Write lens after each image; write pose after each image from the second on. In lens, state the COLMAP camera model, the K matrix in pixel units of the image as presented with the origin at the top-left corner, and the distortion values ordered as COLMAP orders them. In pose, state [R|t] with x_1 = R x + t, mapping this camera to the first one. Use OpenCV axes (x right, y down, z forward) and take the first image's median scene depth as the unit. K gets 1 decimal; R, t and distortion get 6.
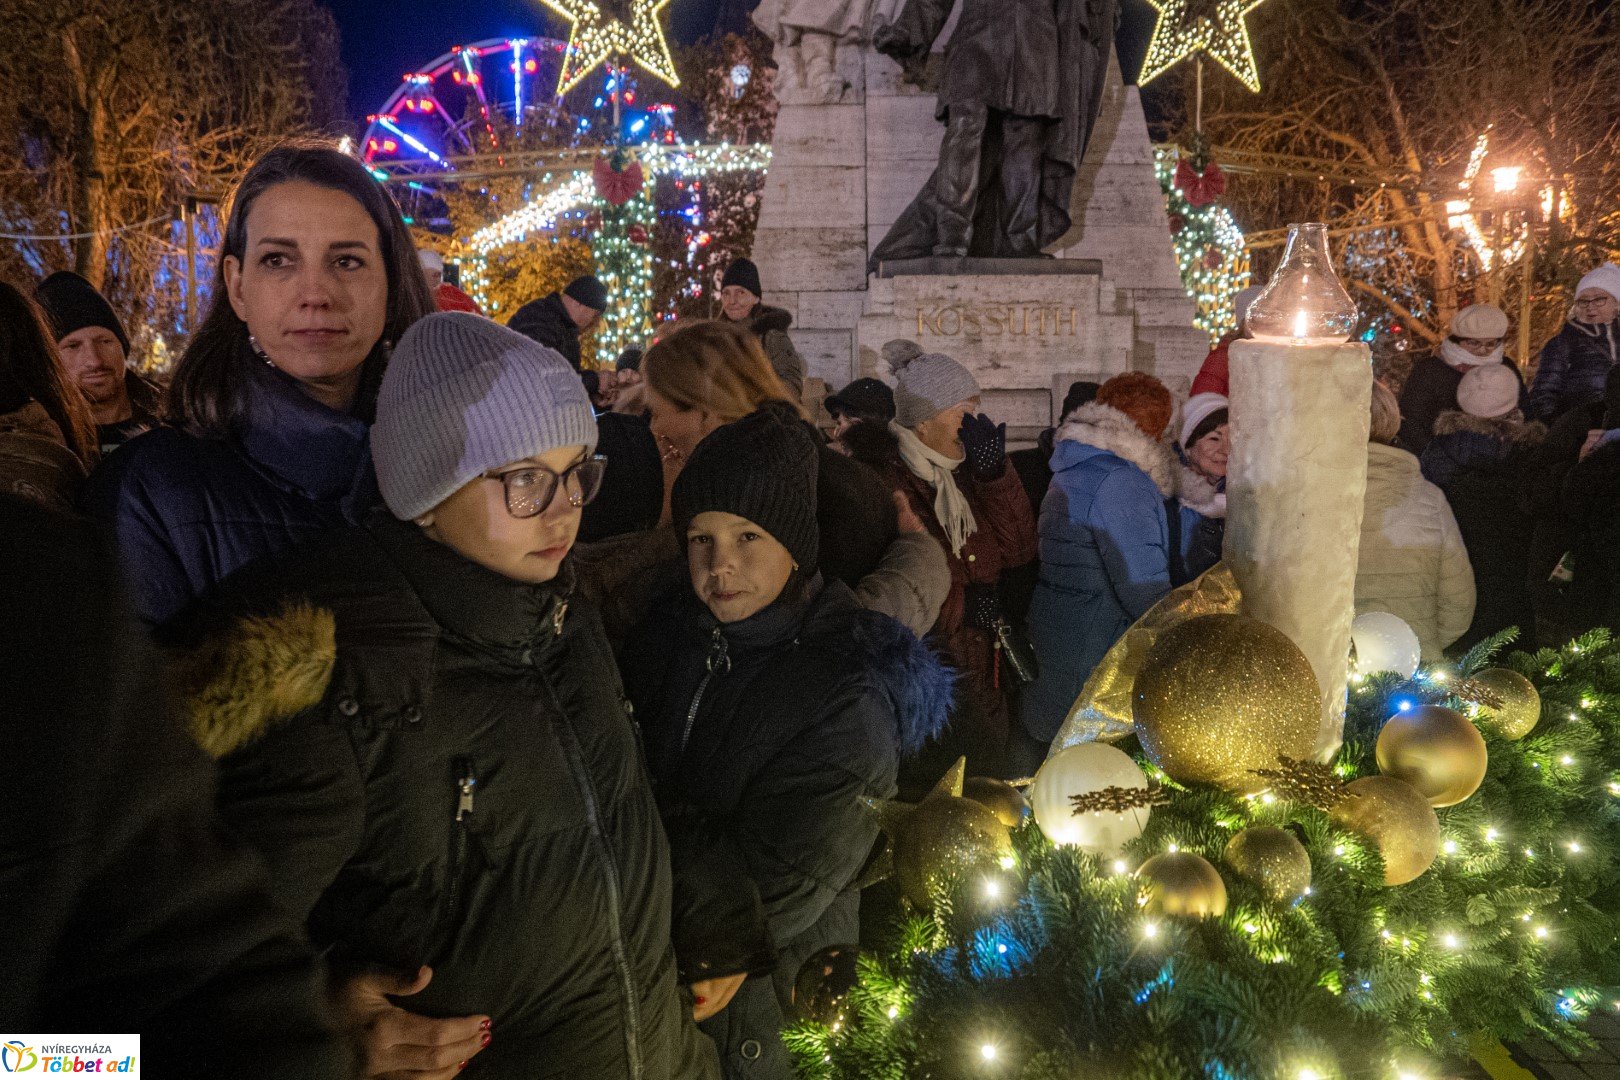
lens RADIAL K [[1193.0, 0, 812.2], [0, 1193.0, 529.7], [0, 0, 1]] dist [-0.132760, 0.117833]
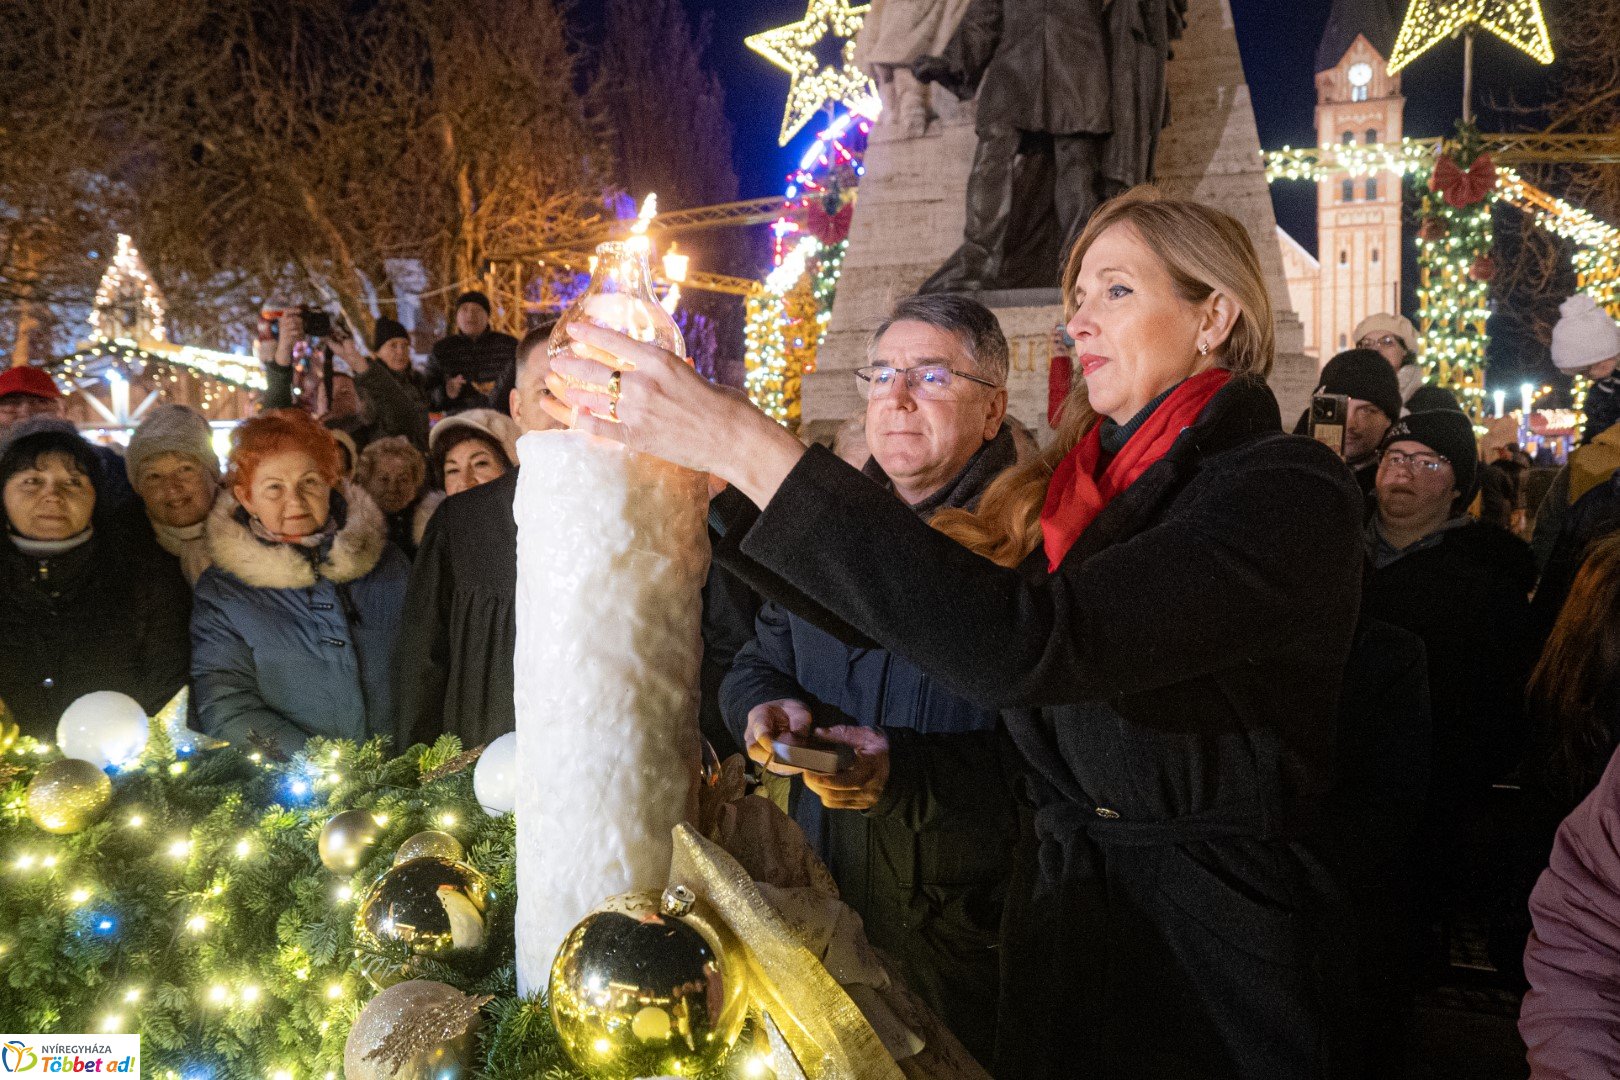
lens RADIAL K [[1193.0, 0, 795.3], [0, 1193.0, 538.8], [0, 0, 1]] dist [-0.132760, 0.117833]
pose [[0.928305, 0.025034, -0.370976, 0.197369], [-0.031227, 0.999455, -0.010698, -0.008681], [0.370506, 0.021515, 0.928581, 0.036508]]
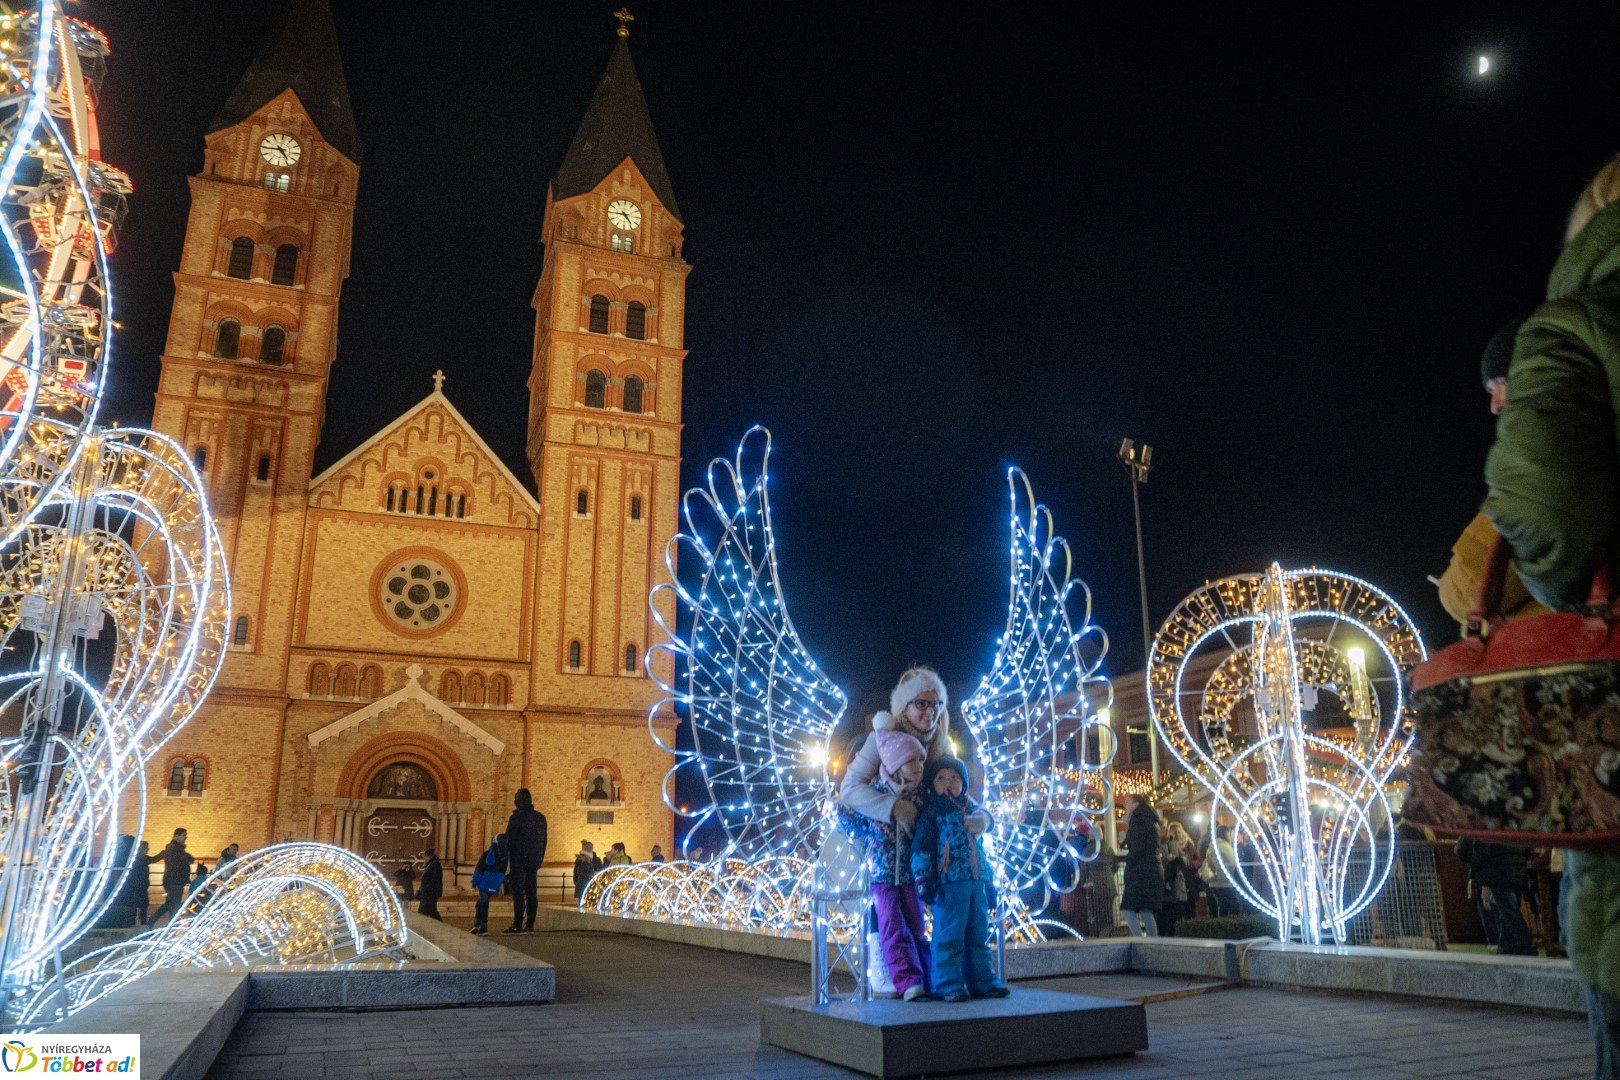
lens RADIAL K [[1193.0, 0, 808.4], [0, 1193.0, 538.1], [0, 0, 1]] dist [-0.132760, 0.117833]
pose [[0.931091, 0.109011, 0.348119, -0.062386], [0.033831, 0.924388, -0.379951, -0.355200], [-0.363216, 0.365546, 0.857001, 5.151214]]
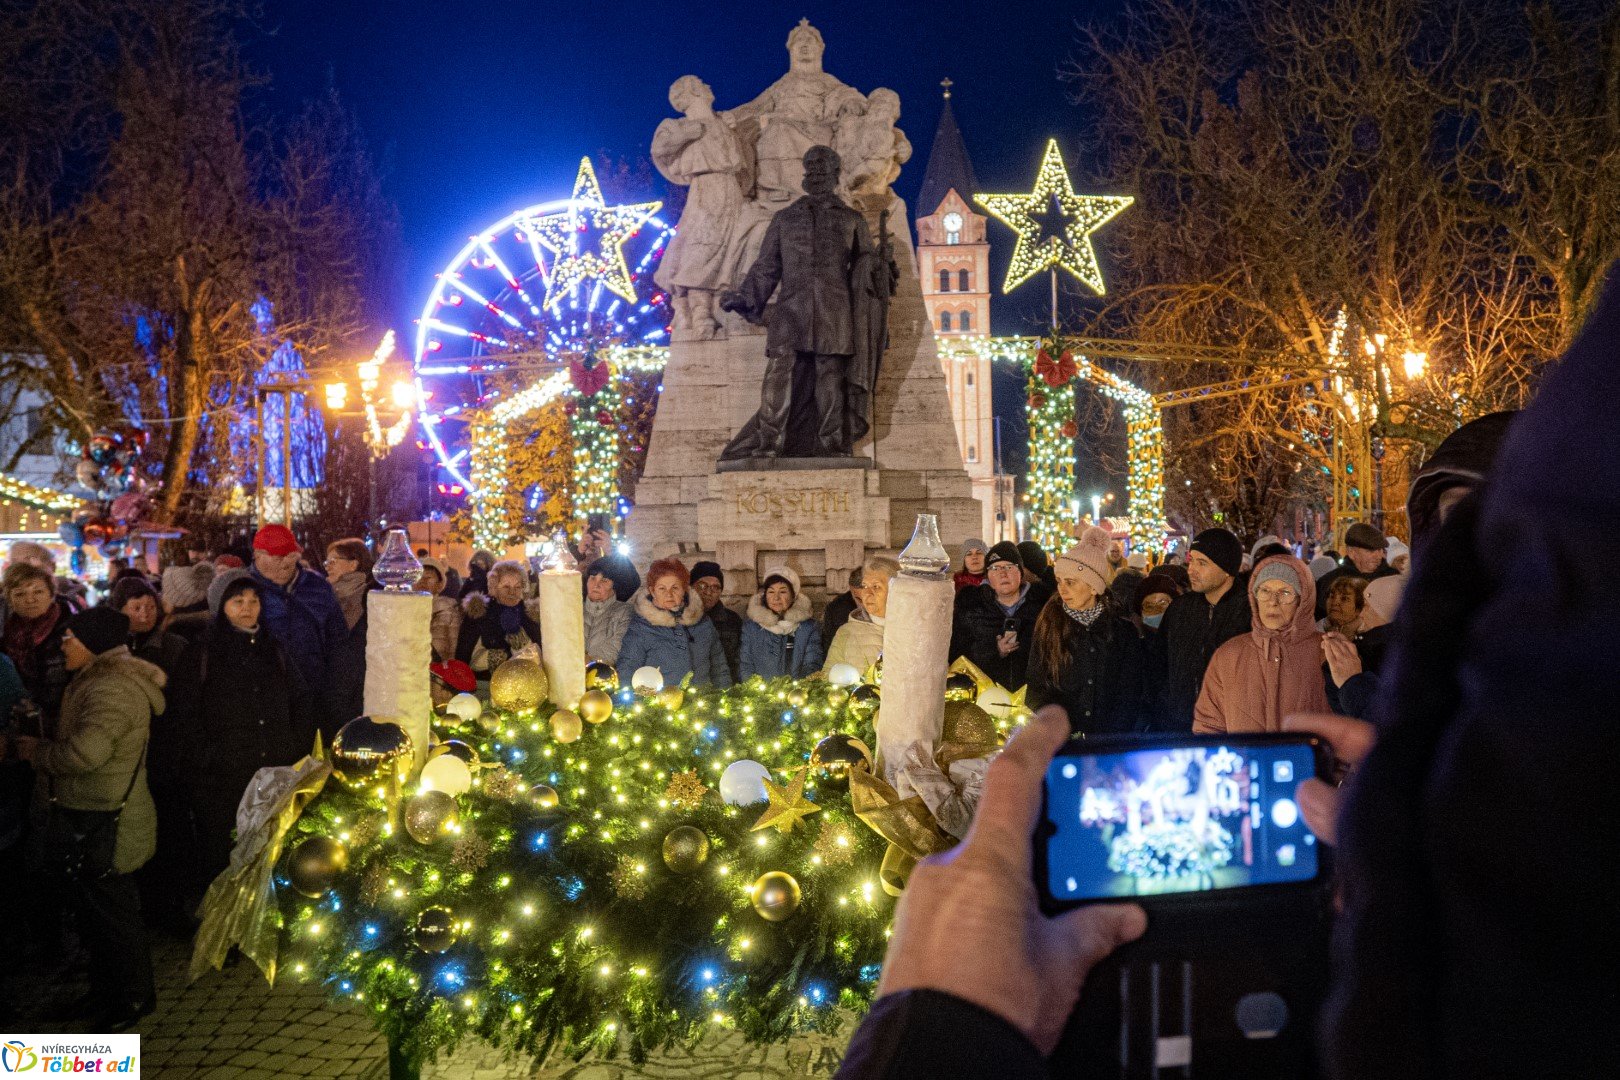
lens RADIAL K [[1193.0, 0, 808.3], [0, 1193.0, 525.8], [0, 0, 1]] dist [-0.132760, 0.117833]
pose [[0.998413, -0.009731, -0.055465, 0.140363], [0.003367, 0.993510, -0.113697, 0.008773], [0.056211, 0.113330, 0.991966, -0.235511]]
